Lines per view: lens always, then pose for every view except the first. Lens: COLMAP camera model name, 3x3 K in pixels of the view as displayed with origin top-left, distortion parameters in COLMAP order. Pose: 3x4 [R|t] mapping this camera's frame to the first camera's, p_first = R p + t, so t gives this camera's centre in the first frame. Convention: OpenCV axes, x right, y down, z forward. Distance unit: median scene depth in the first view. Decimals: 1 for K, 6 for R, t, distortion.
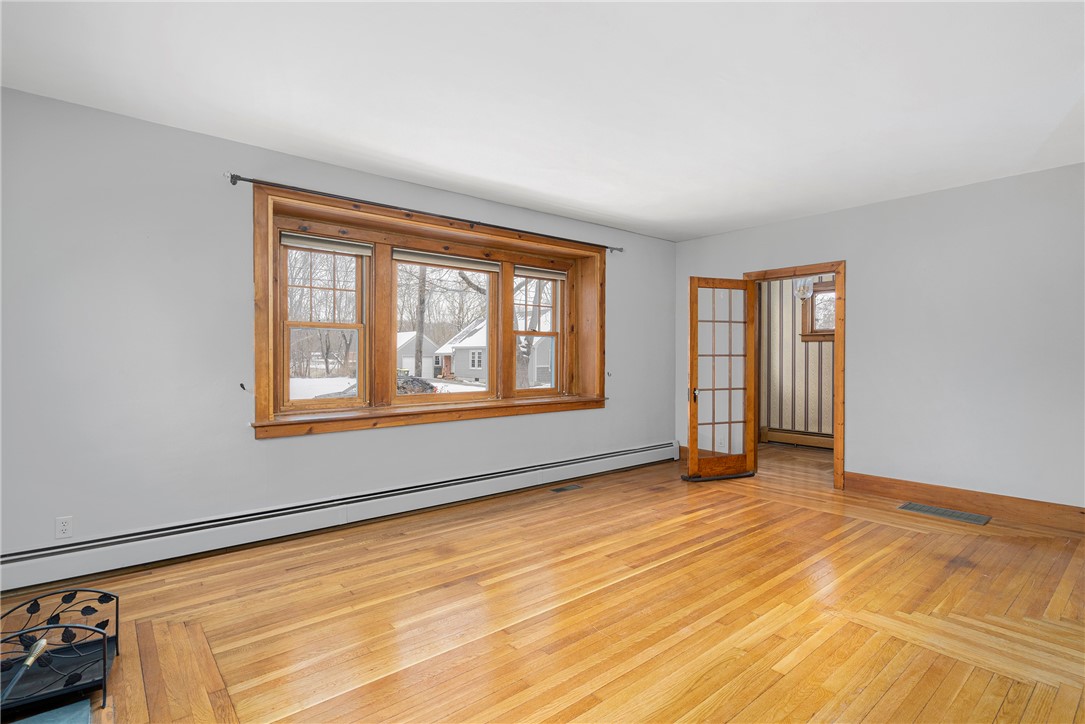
lens RADIAL K [[530.7, 0, 542.5], [0, 530.7, 362.0], [0, 0, 1]] dist [0.001634, 0.000420]
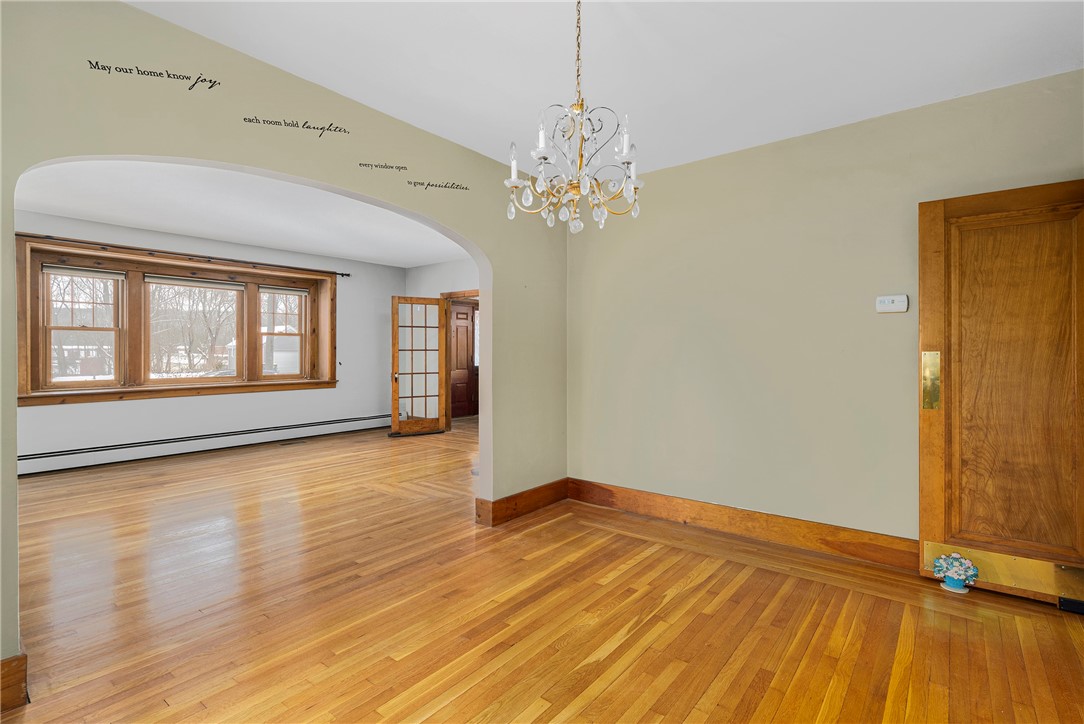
lens RADIAL K [[515.7, 0, 547.2], [0, 515.7, 352.4], [0, 0, 1]] dist [0.001893, 0.000582]
pose [[0.978971, 0.000260, 0.204001, 0.495613], [0.001154, 0.999976, -0.006814, 0.004629], [-0.203998, 0.006907, 0.978947, -0.574429]]
